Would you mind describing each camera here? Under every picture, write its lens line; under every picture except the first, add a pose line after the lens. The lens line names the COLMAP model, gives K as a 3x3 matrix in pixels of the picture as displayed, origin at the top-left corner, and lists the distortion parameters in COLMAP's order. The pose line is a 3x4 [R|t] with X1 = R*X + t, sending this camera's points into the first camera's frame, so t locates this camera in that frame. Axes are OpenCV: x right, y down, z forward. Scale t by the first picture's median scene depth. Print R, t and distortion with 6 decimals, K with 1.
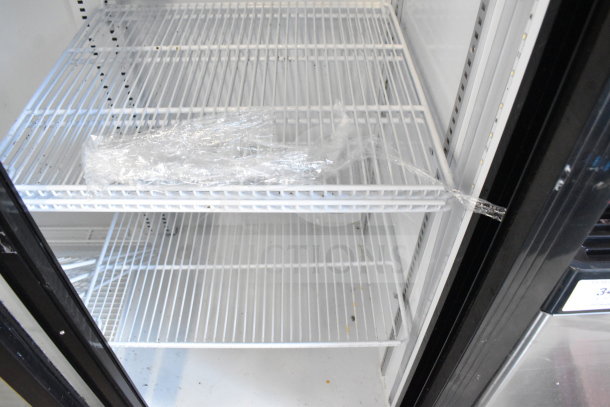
lens RADIAL K [[476.4, 0, 303.5], [0, 476.4, 200.5], [0, 0, 1]] dist [-0.098653, 0.020558]
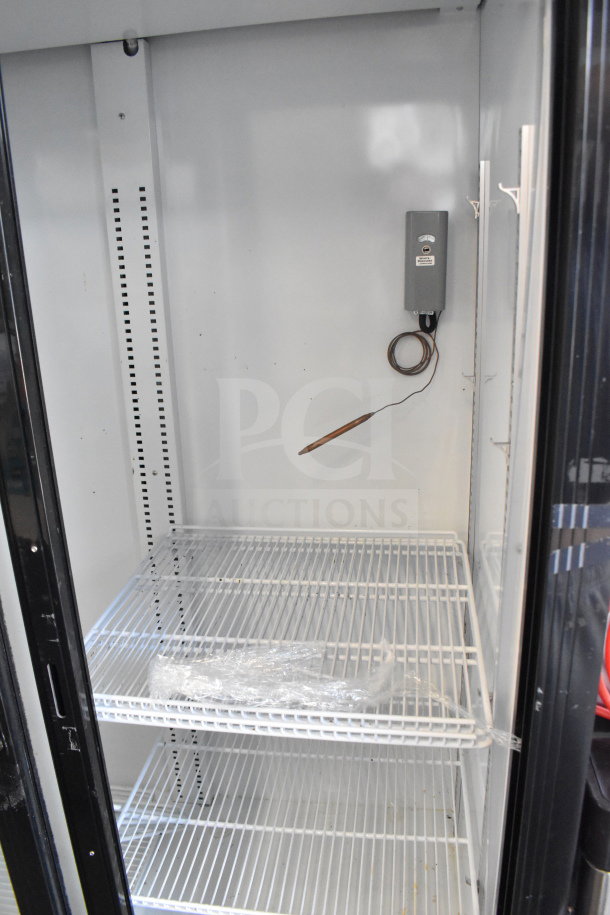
lens RADIAL K [[714.6, 0, 301.8], [0, 714.6, 463.7], [0, 0, 1]] dist [-0.098653, 0.020558]
pose [[0.986572, 0.007688, -0.163146, 0.134205], [-0.080690, 0.891420, -0.445937, 0.149646], [0.142003, 0.453113, 0.880070, -0.541490]]
